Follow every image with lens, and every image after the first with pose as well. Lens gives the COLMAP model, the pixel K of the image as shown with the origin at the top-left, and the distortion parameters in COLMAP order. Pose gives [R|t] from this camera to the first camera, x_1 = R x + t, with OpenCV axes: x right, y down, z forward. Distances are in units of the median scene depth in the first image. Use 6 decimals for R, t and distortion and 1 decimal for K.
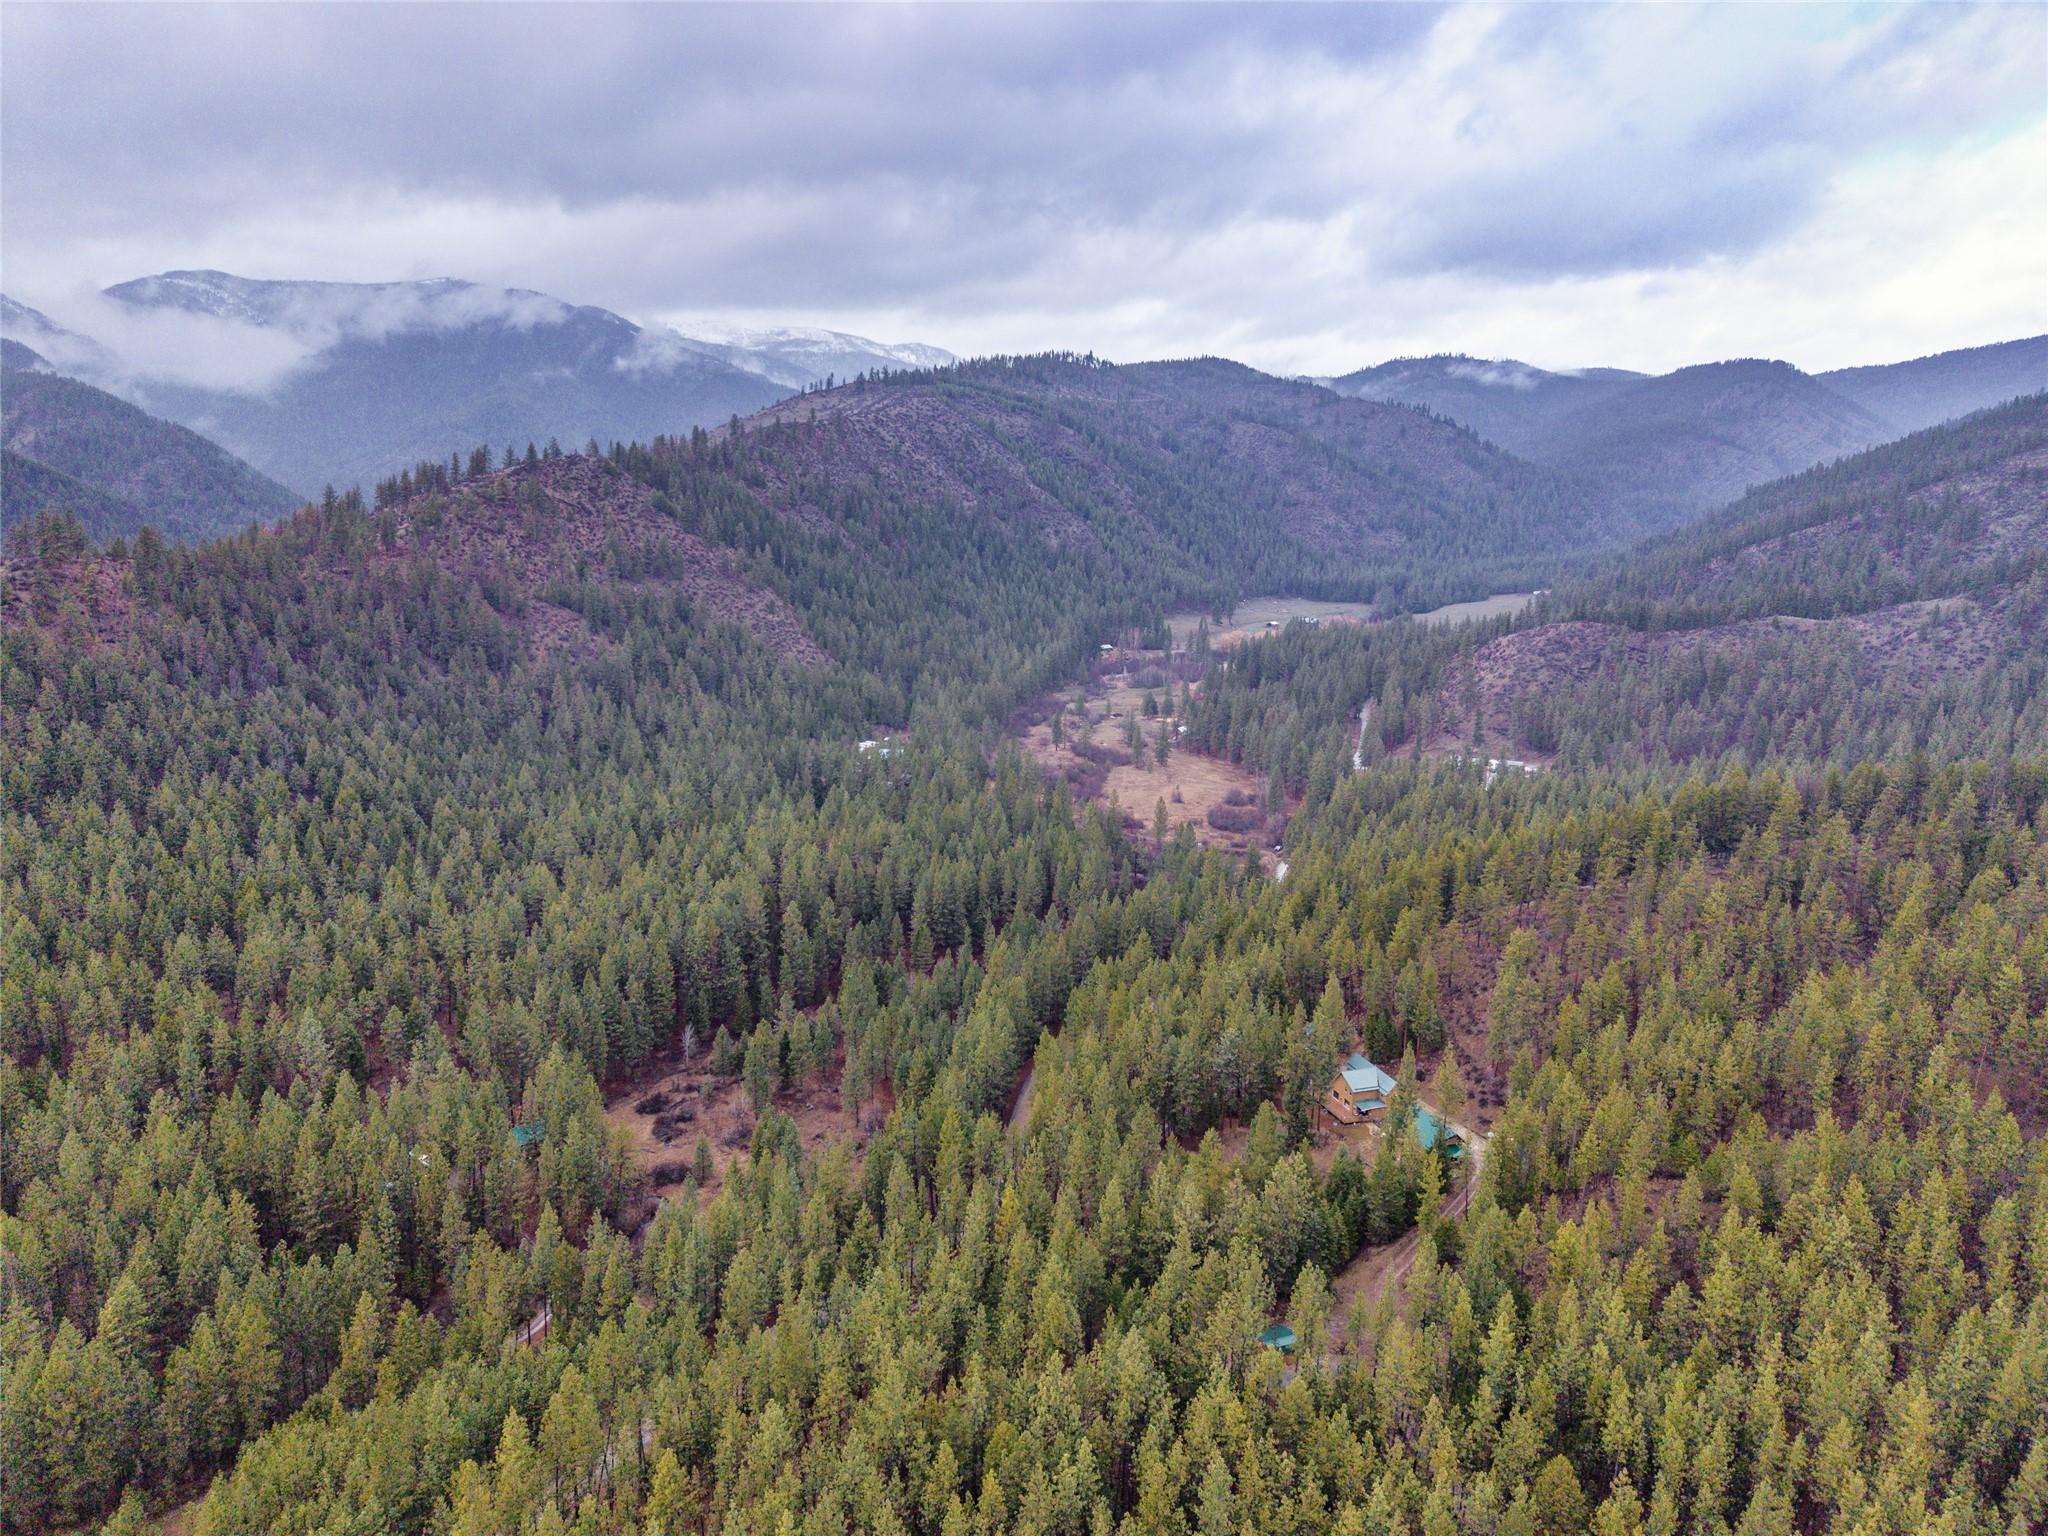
lens RADIAL K [[1398.0, 0, 1036.2], [0, 1398.0, 764.4], [0, 0, 1]] dist [0.039954, -0.044479]
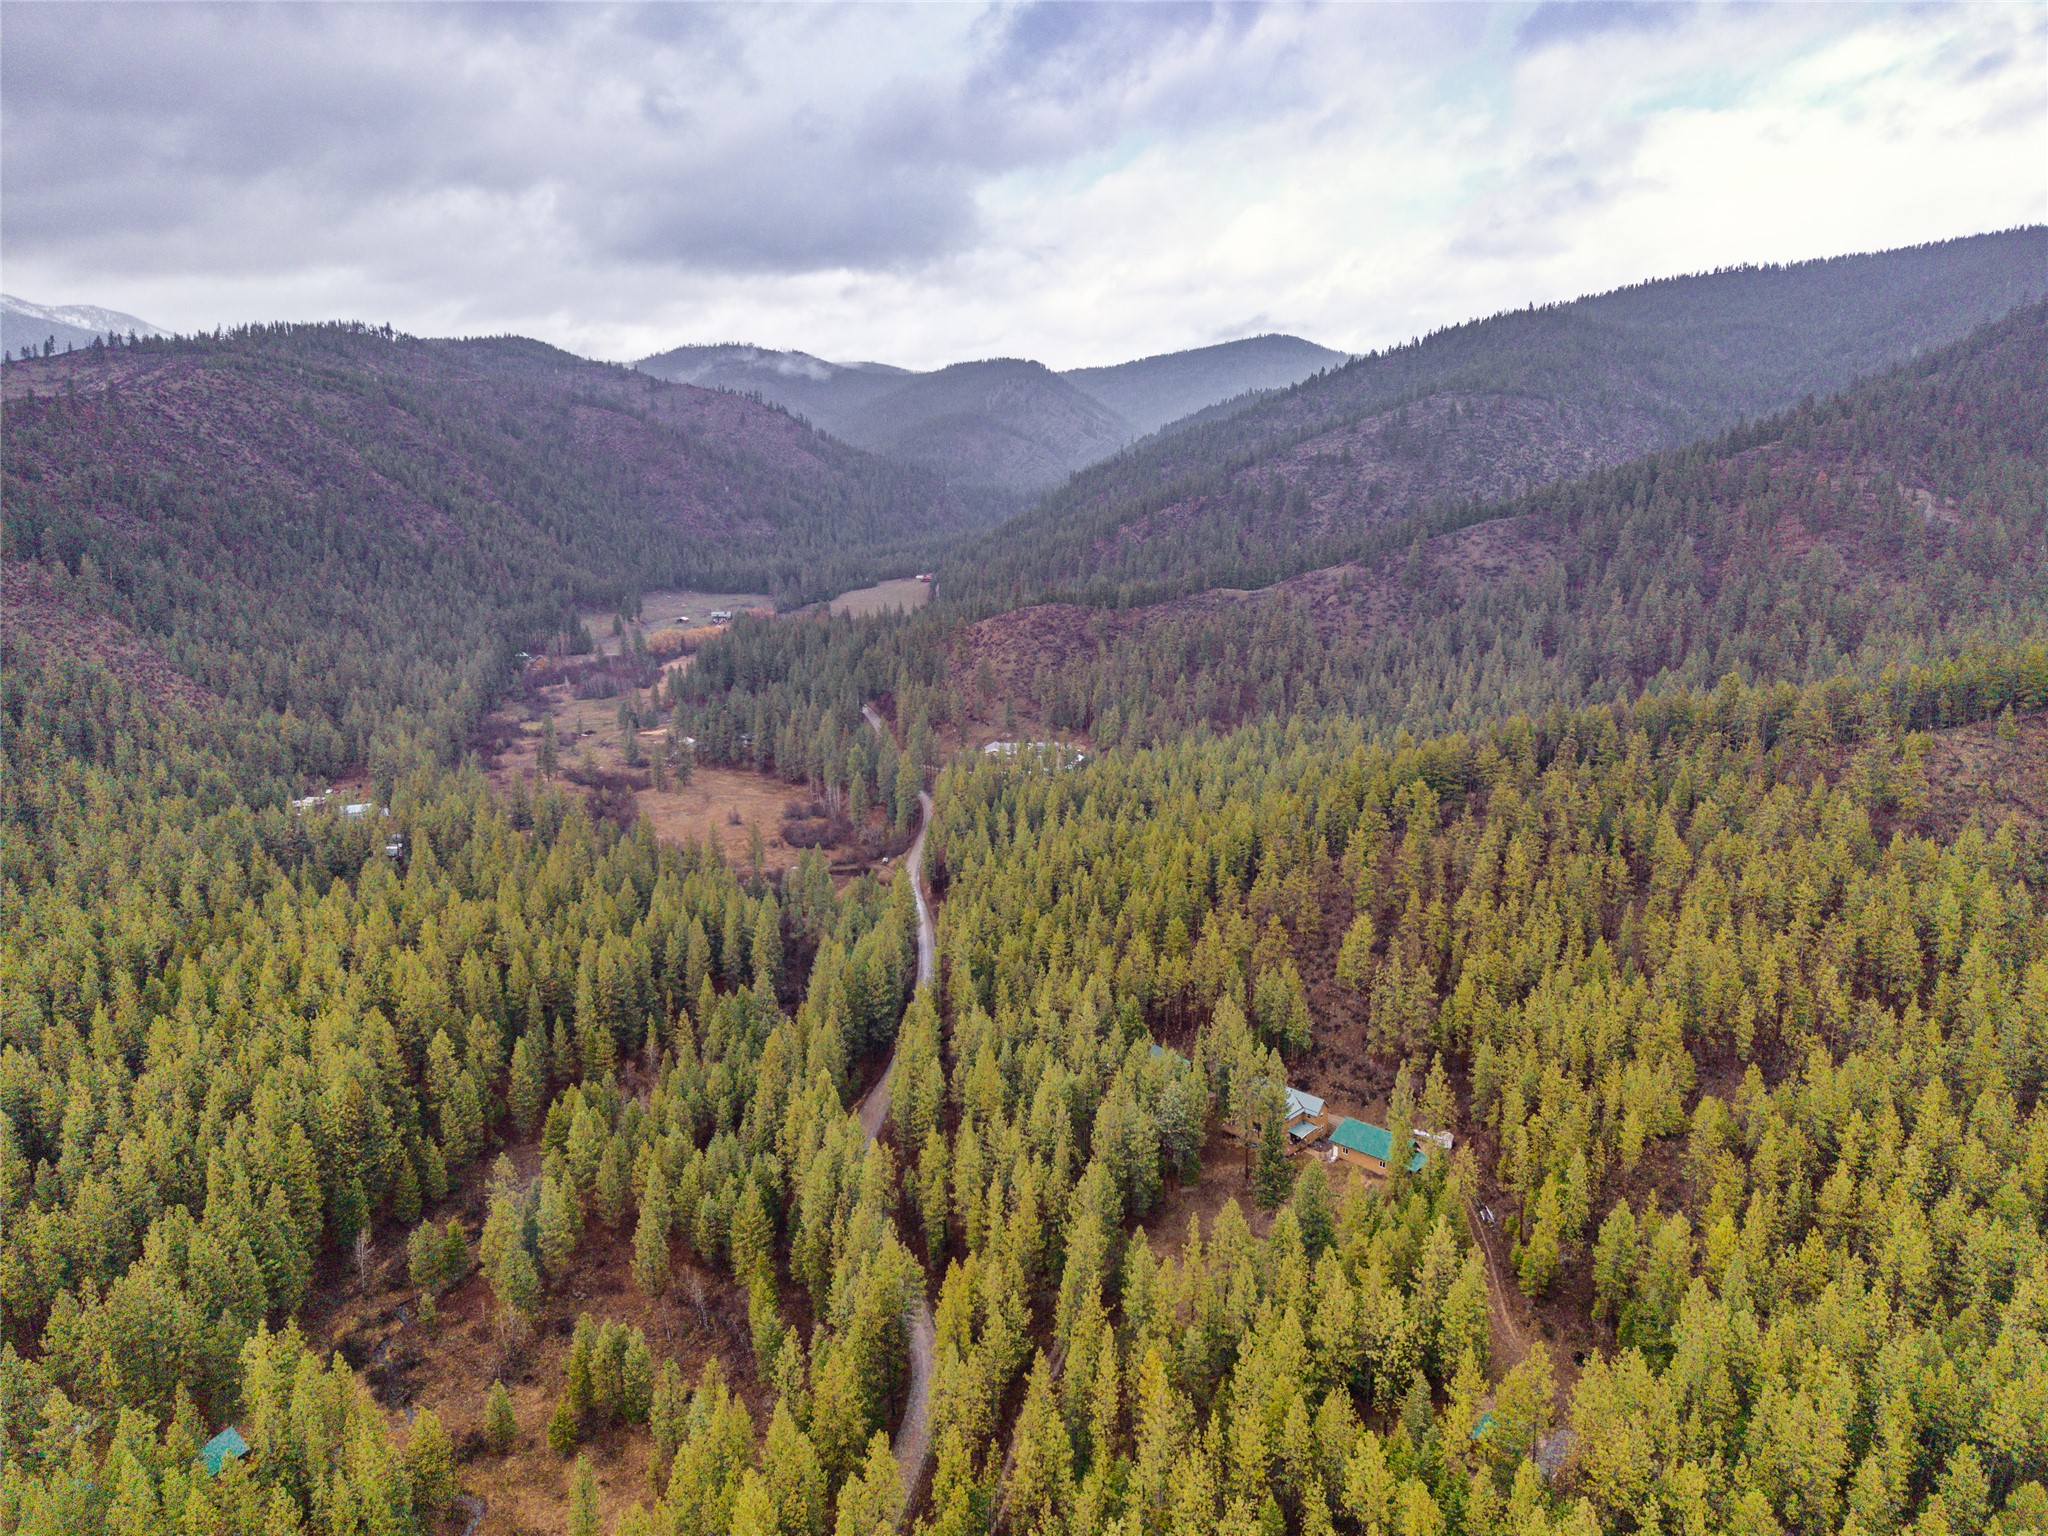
lens RADIAL K [[1398.0, 0, 1023.1], [0, 1398.0, 771.0], [0, 0, 1]] dist [0.039954, -0.044479]
pose [[0.871605, -0.110803, 0.477522, -0.083797], [0.104897, 0.993714, 0.039114, -0.011503], [-0.478854, 0.015999, 0.877749, 0.055349]]
